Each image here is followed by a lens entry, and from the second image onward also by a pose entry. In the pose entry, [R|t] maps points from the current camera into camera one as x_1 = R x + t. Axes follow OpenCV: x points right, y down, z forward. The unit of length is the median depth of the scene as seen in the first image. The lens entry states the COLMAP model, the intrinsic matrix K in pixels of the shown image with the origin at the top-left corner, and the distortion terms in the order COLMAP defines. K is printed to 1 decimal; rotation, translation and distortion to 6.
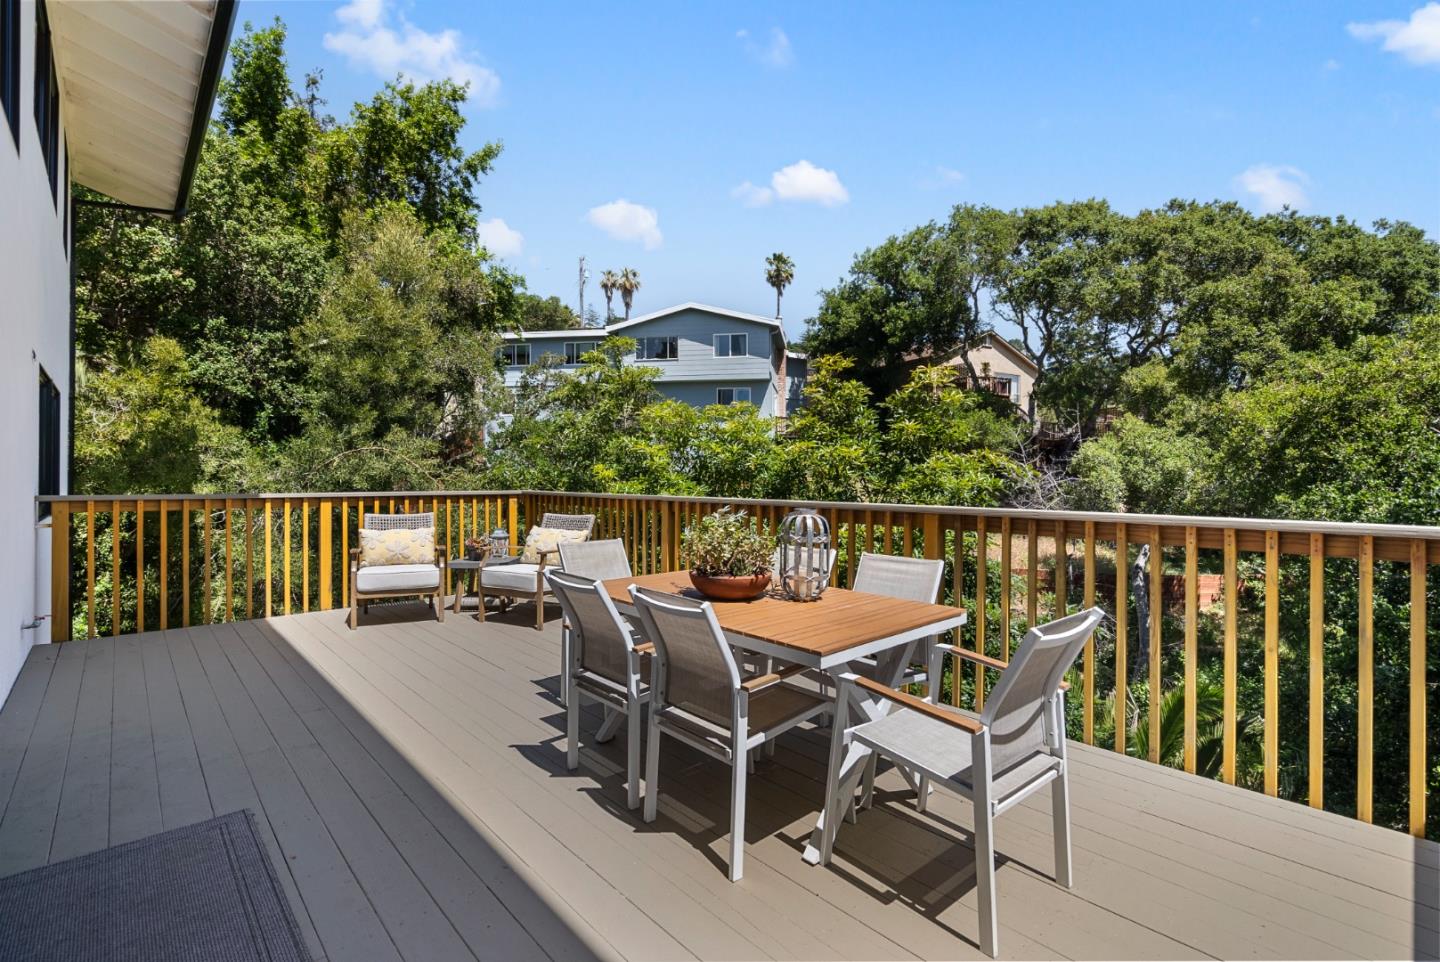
lens RADIAL K [[657.5, 0, 718.5], [0, 657.5, 481.0], [0, 0, 1]] dist [-0.002314, 0.000115]
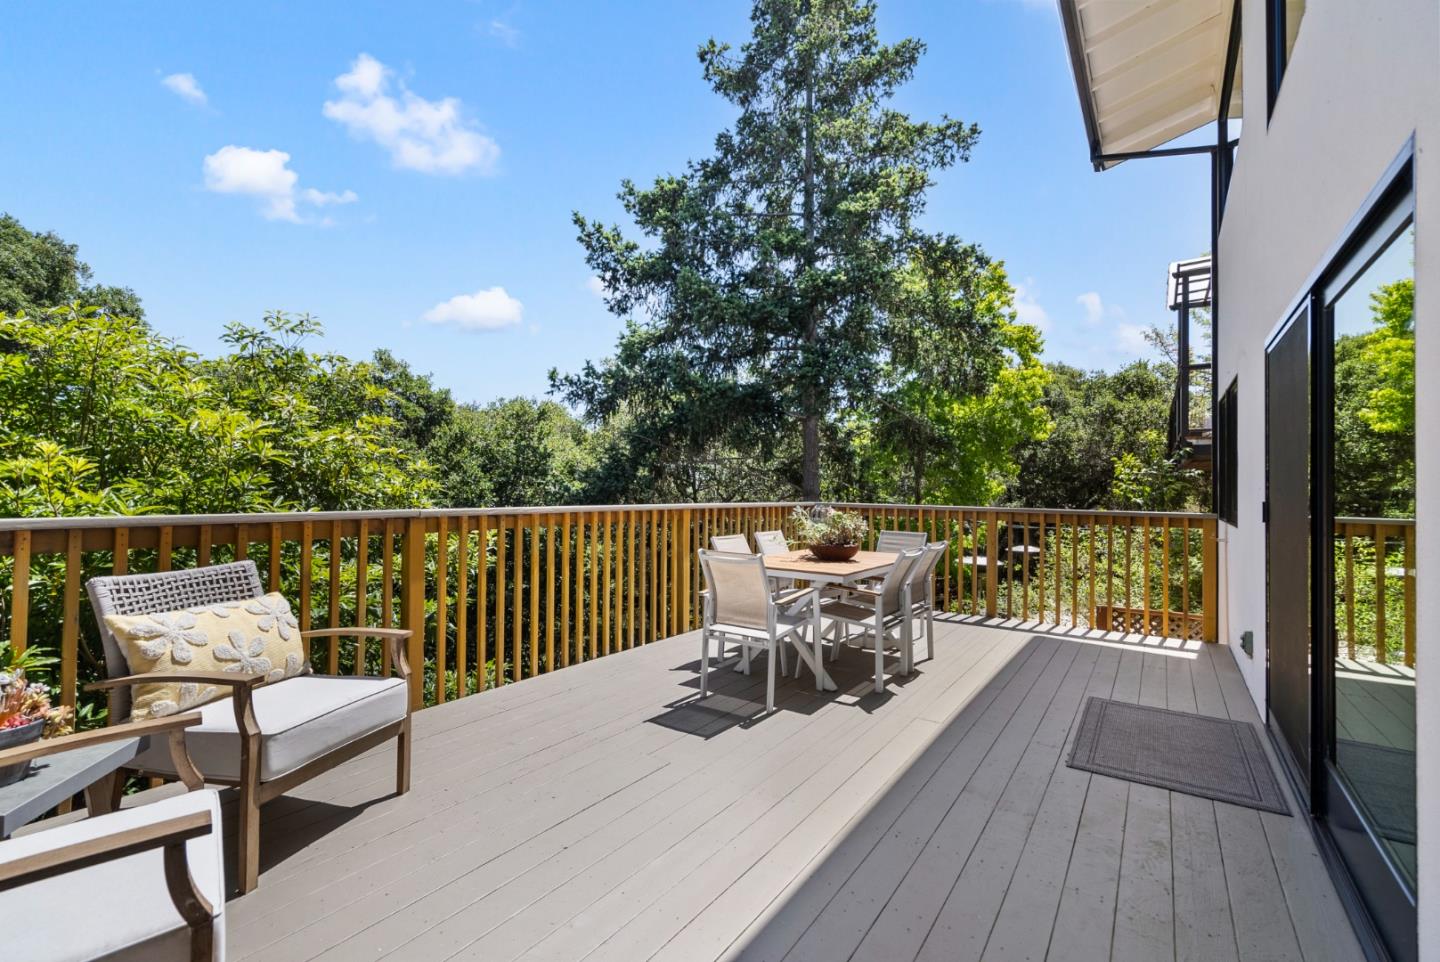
lens RADIAL K [[657.5, 0, 720.5], [0, 657.5, 480.5], [0, 0, 1]] dist [-0.002314, 0.000115]
pose [[-0.241701, -0.000207, 0.970351, -1.423832], [-0.013371, 0.999906, -0.003117, -0.014405], [-0.970259, -0.013728, -0.241681, 1.573134]]
